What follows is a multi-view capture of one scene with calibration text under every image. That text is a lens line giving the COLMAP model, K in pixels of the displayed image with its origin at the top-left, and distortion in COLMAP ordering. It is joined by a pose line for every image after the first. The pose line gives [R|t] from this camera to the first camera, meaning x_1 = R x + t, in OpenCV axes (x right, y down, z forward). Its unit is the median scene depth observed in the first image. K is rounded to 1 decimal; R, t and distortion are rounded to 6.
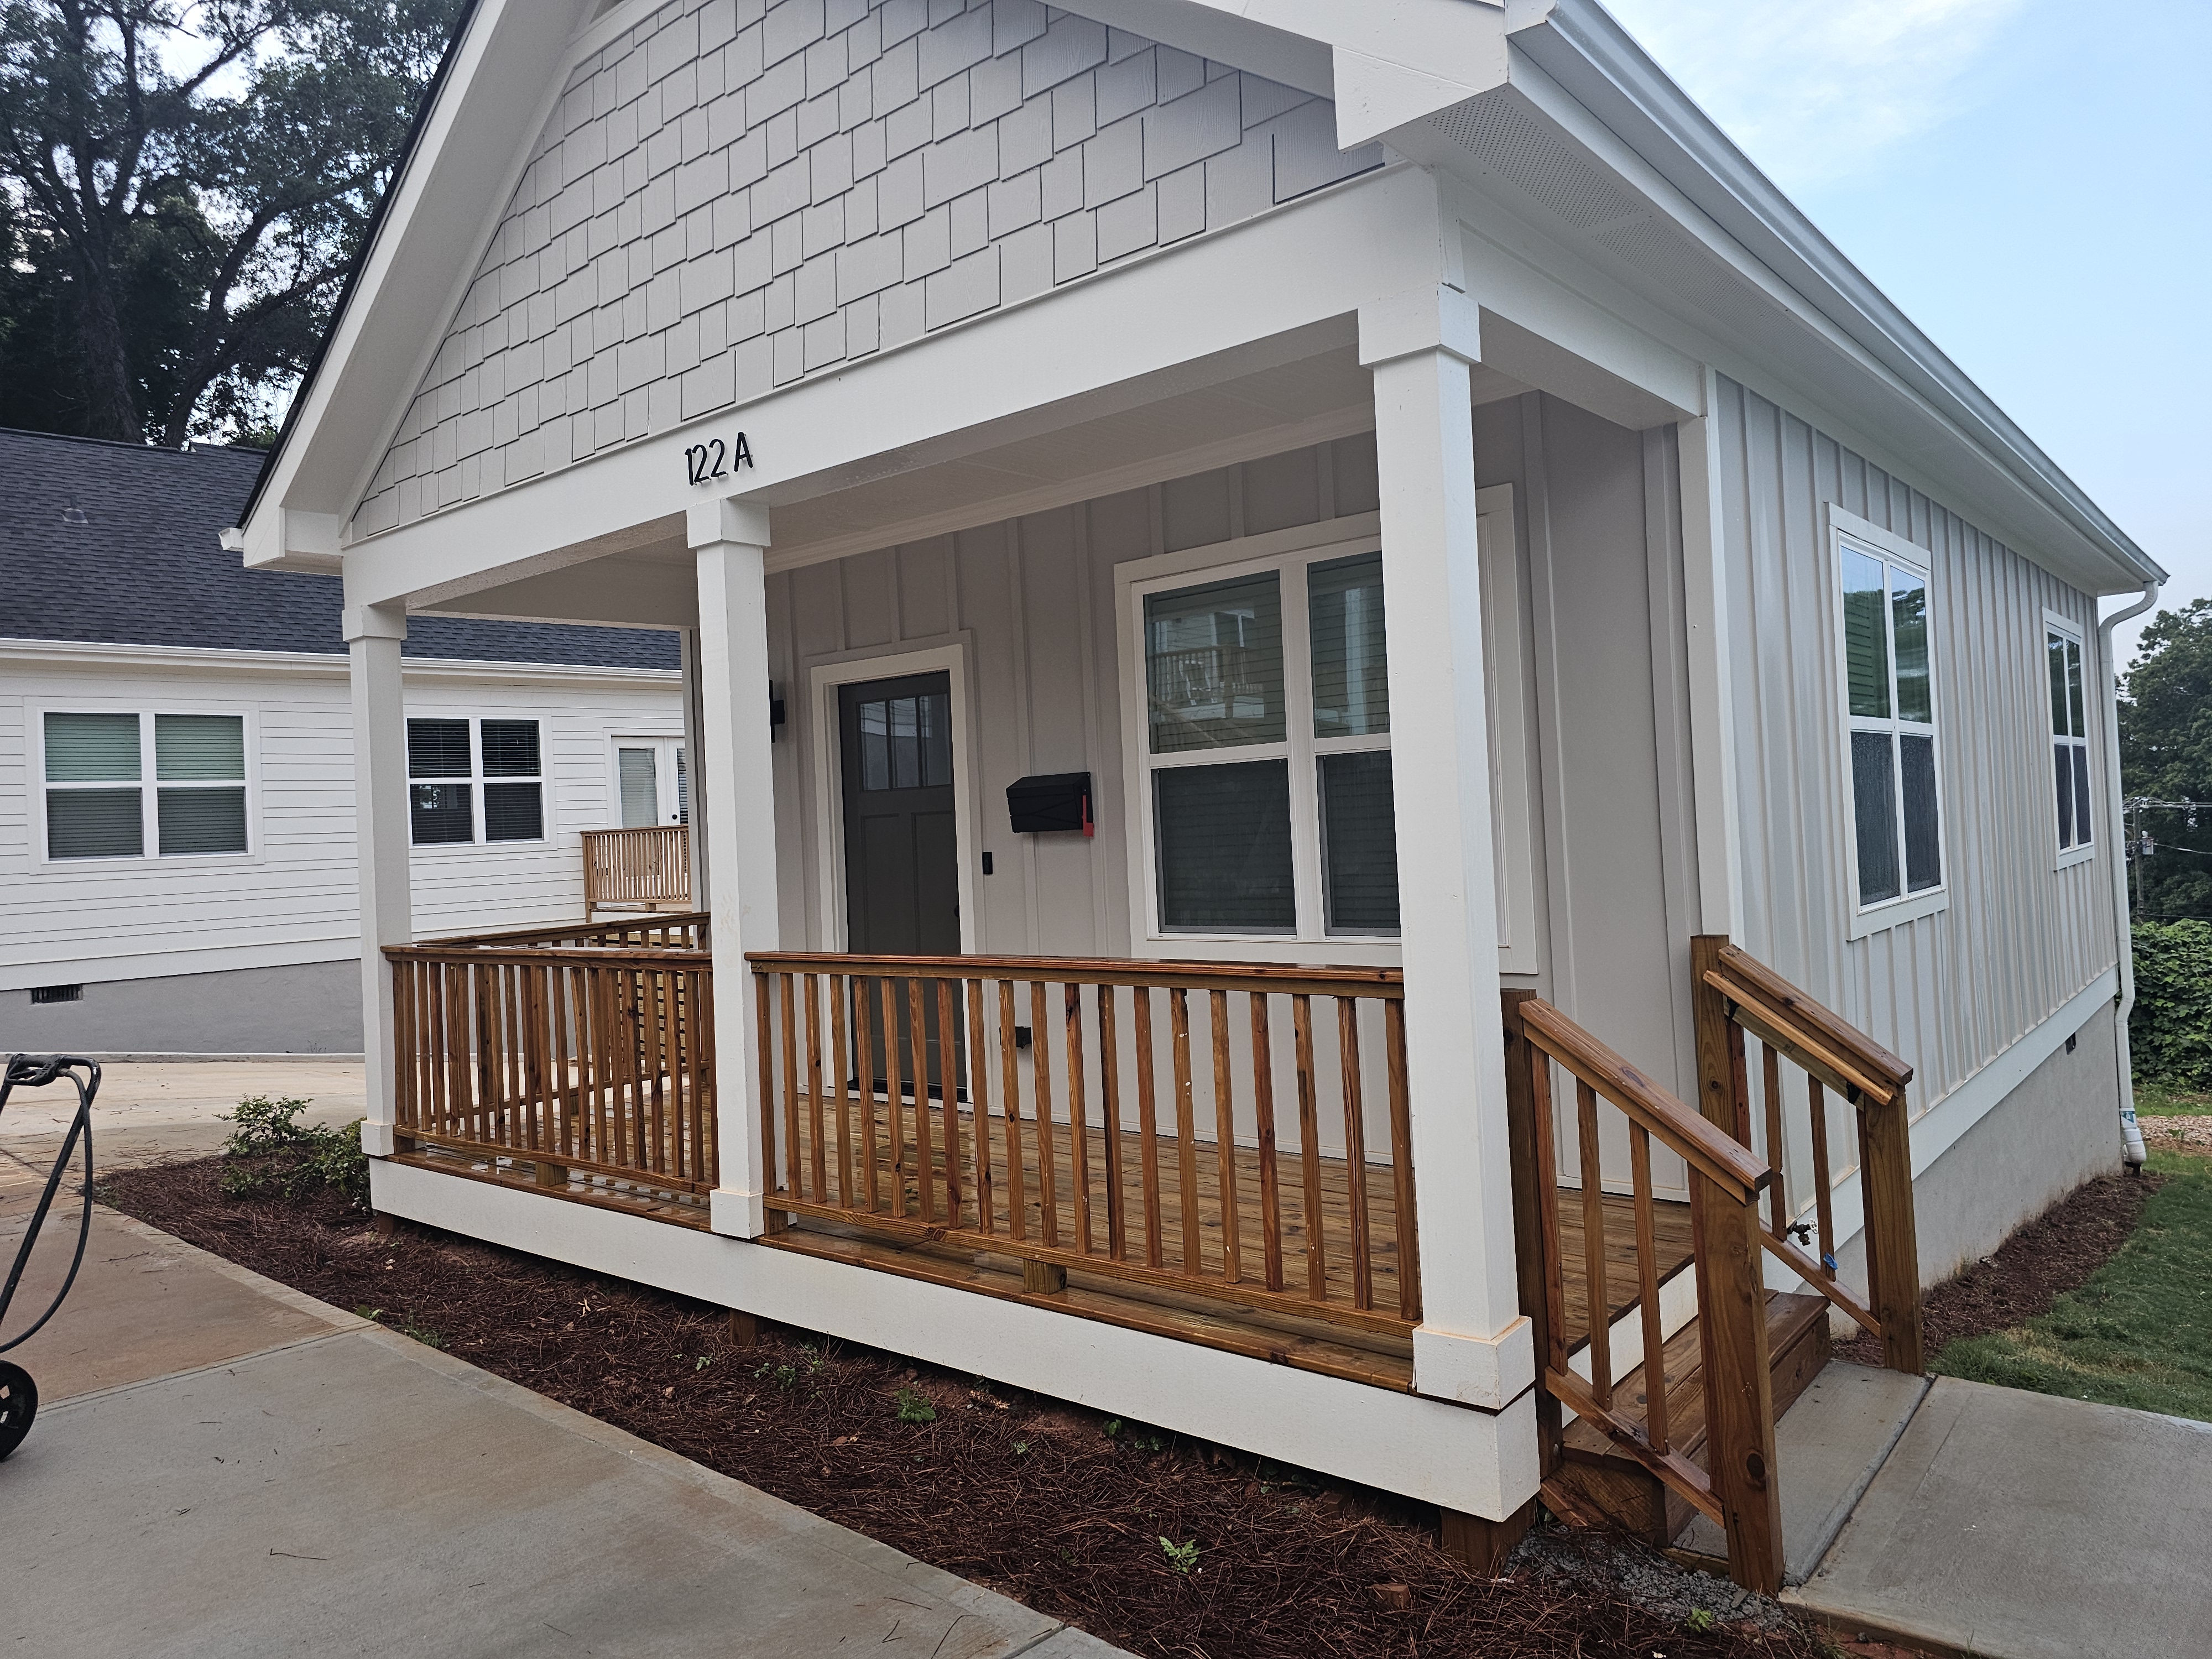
lens RADIAL K [[1483.7, 0, 1106.0], [0, 1483.7, 829.5], [0, 0, 1]] dist [0.050483, -0.041287]
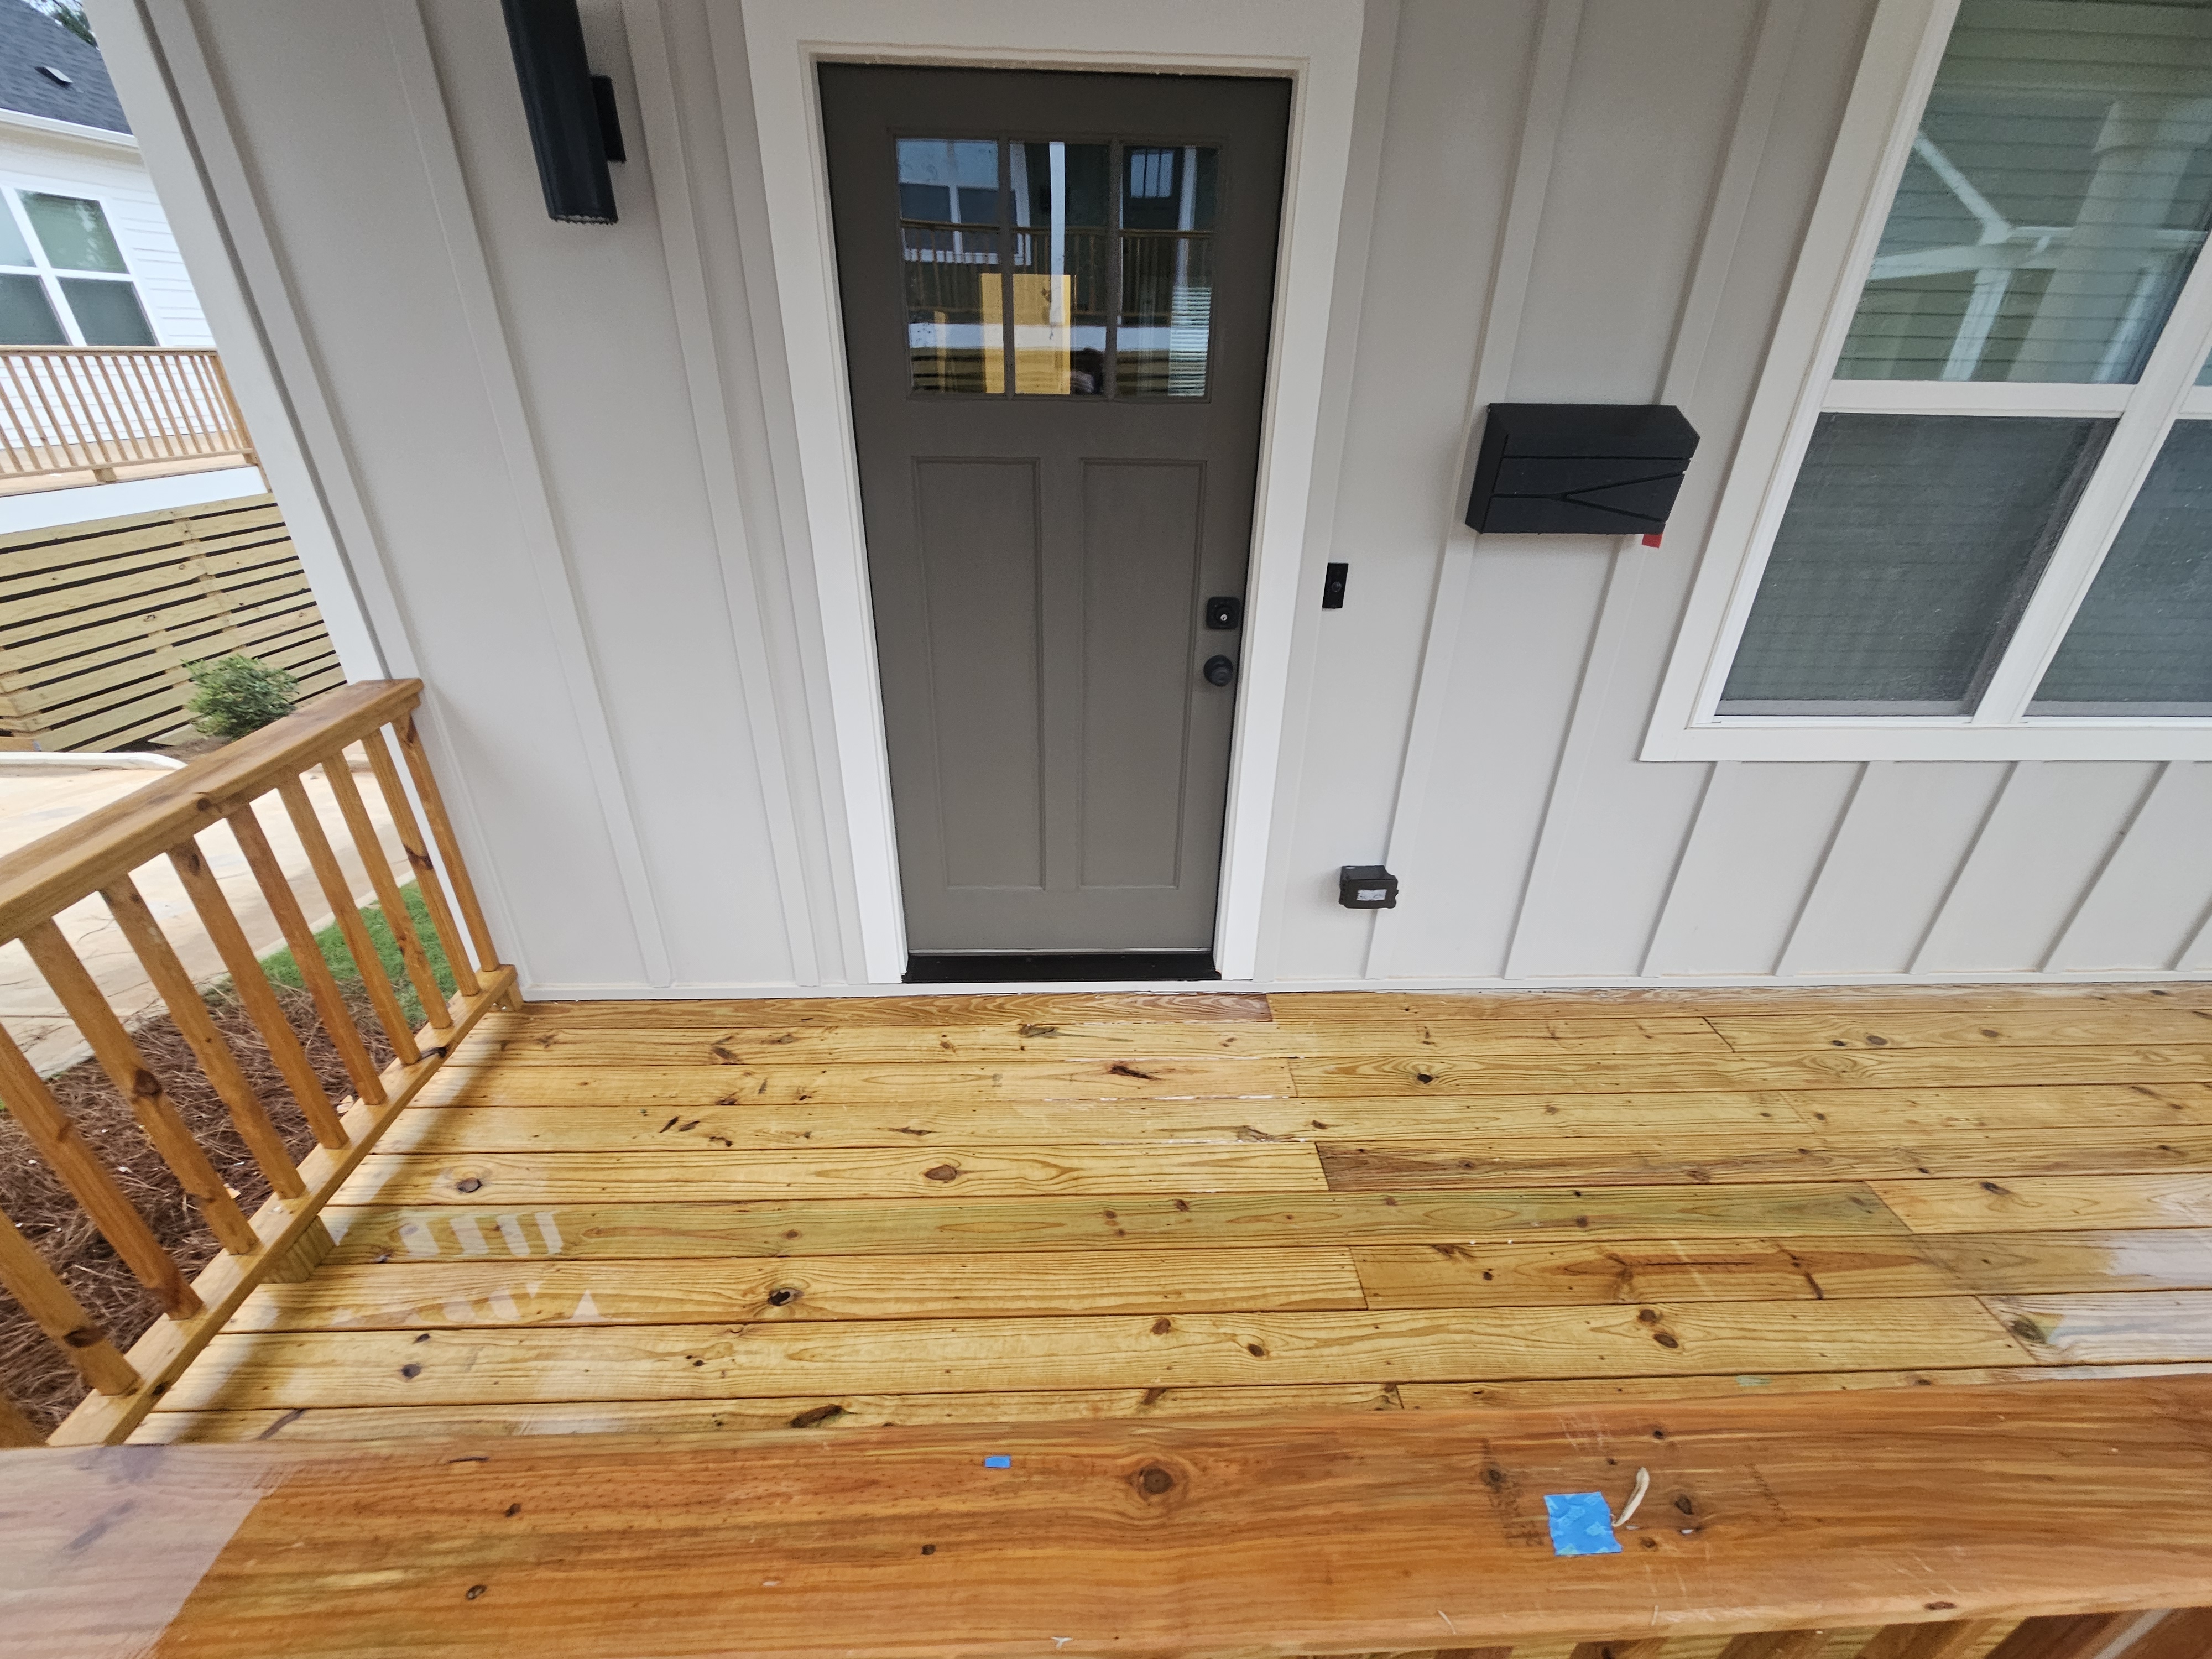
lens RADIAL K [[896.5, 0, 1099.5], [0, 896.5, 842.0], [0, 0, 1]] dist [-0.002382, -0.000194]
pose [[0.744150, -0.258802, 0.615843, -0.370906], [-0.052072, 0.896625, 0.439719, -0.028437], [-0.665980, -0.359285, 0.653747, 0.863565]]
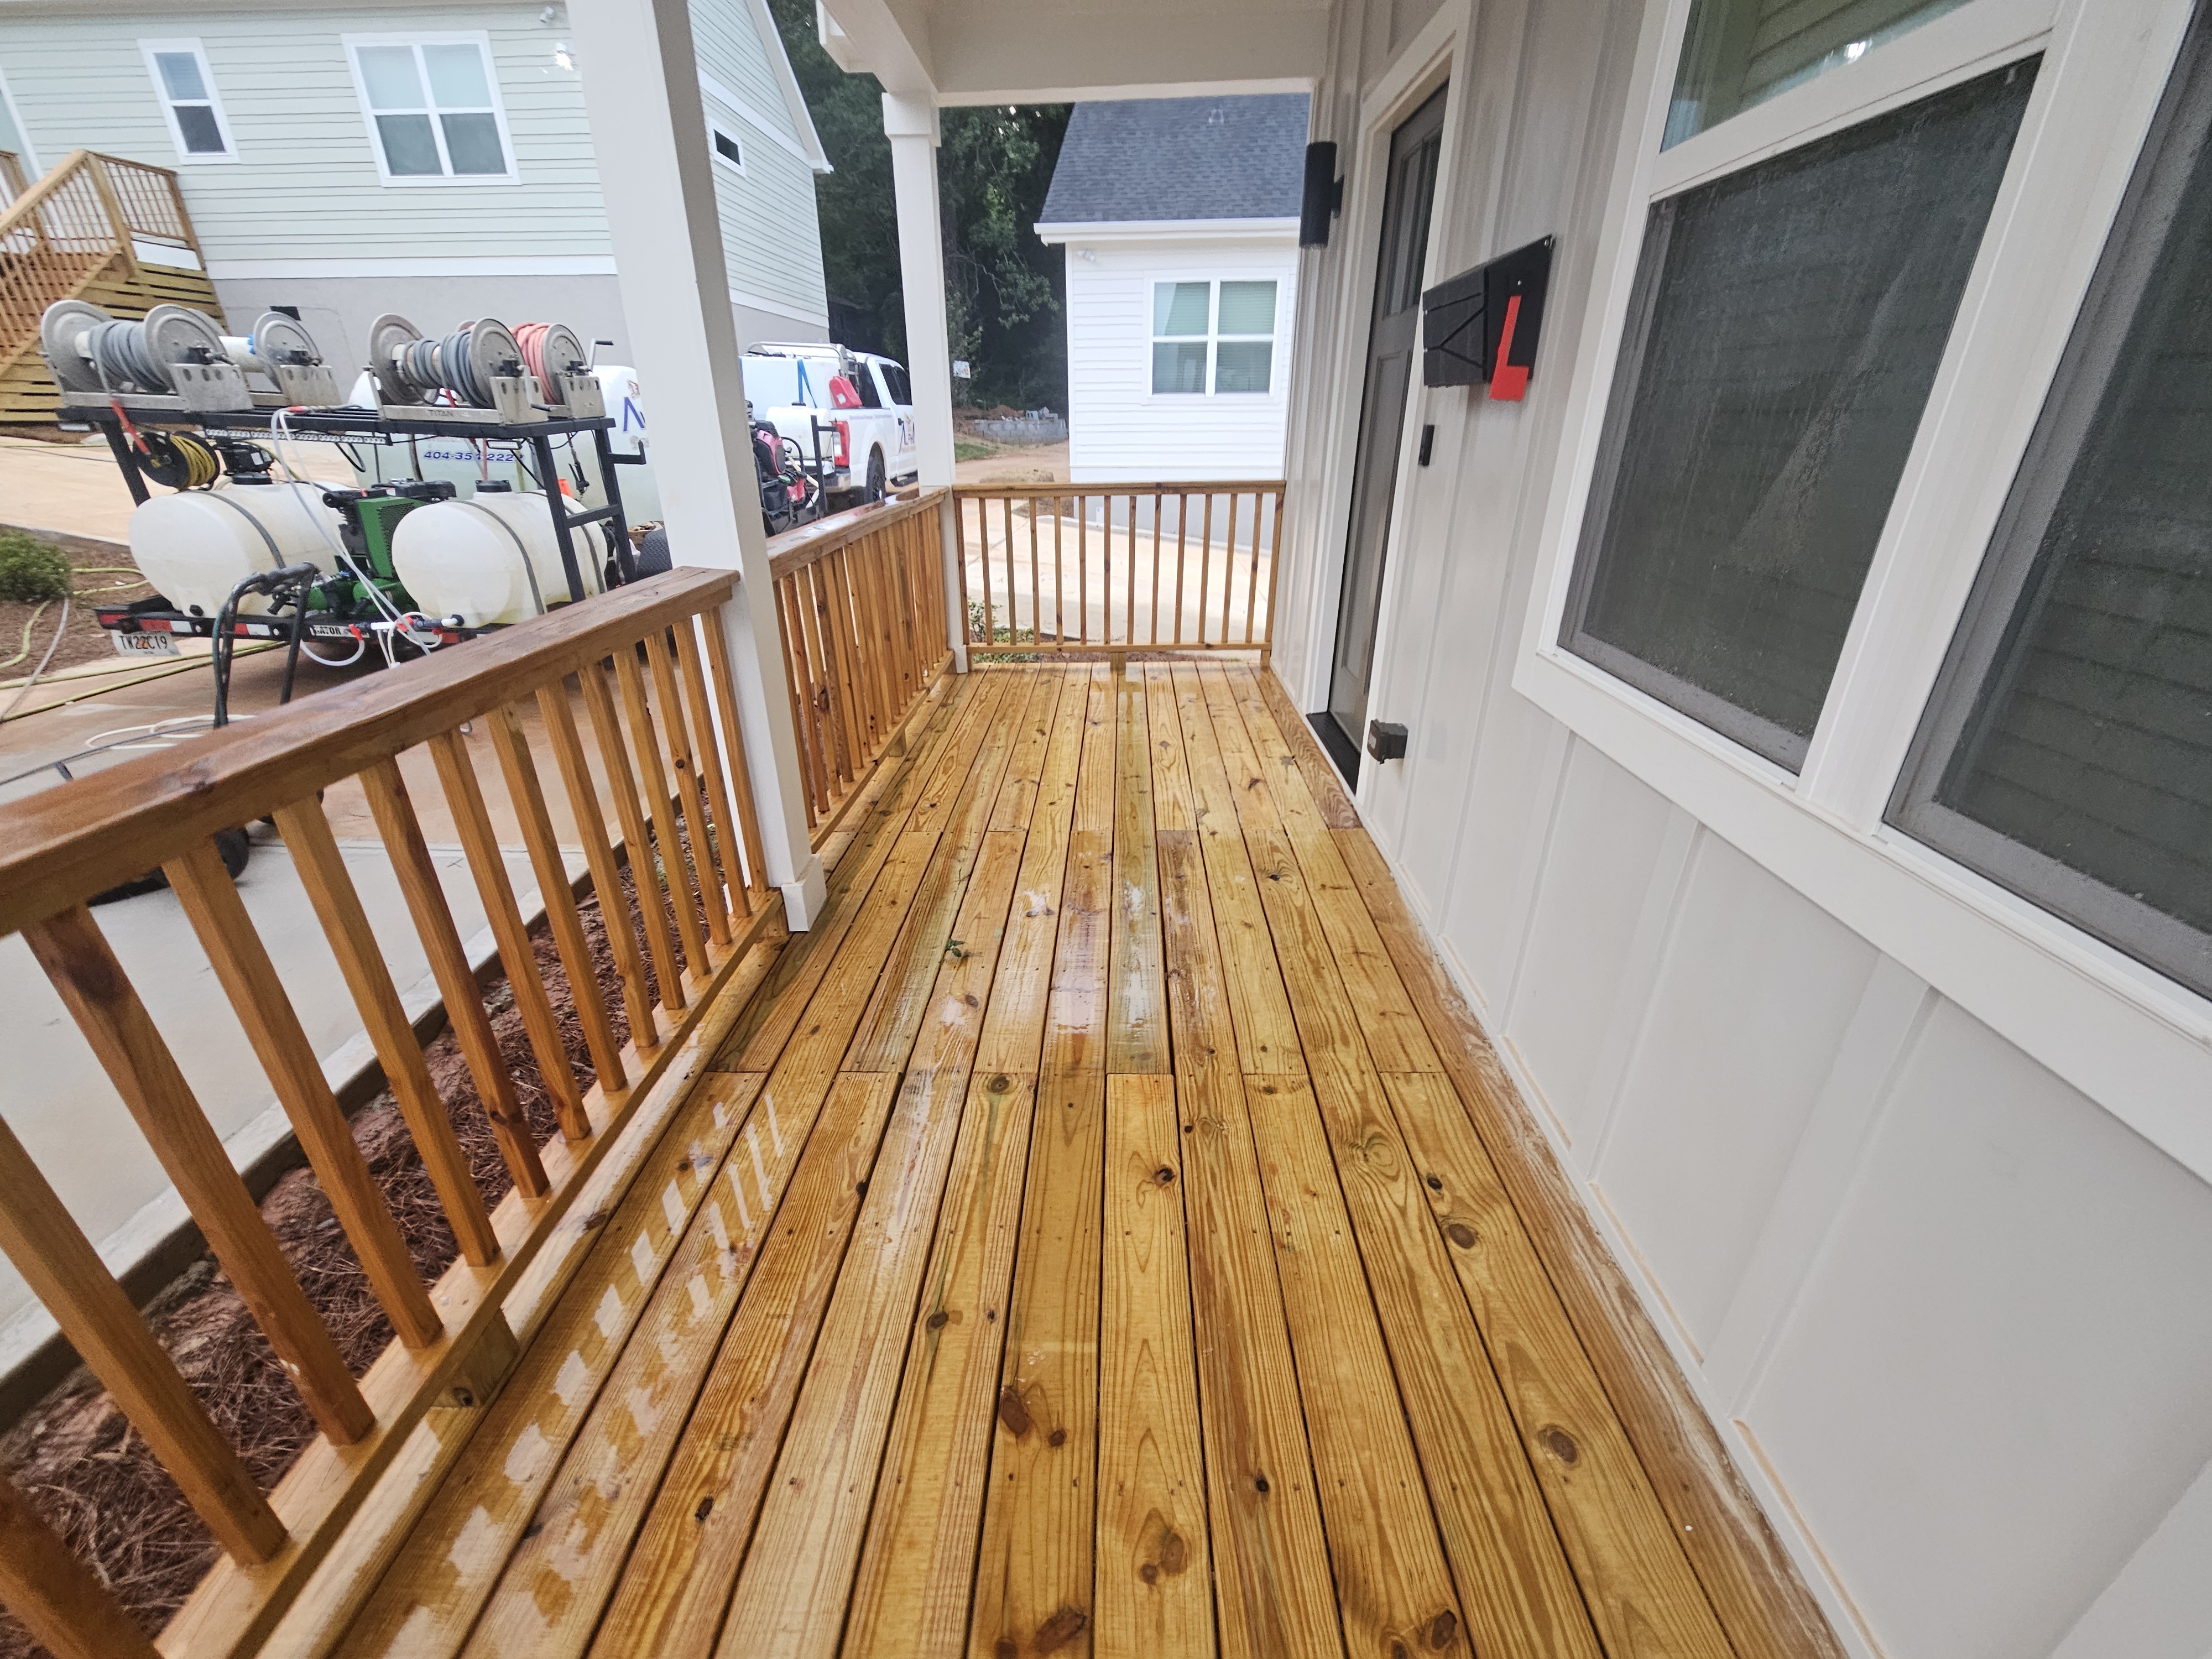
lens RADIAL K [[896.5, 0, 1099.5], [0, 896.5, 842.0], [0, 0, 1]] dist [-0.002382, -0.000194]
pose [[0.620288, 0.377626, -0.687489, 0.152296], [-0.023023, 0.884869, 0.465271, 0.000534], [0.784036, -0.272774, 0.557568, 0.685129]]
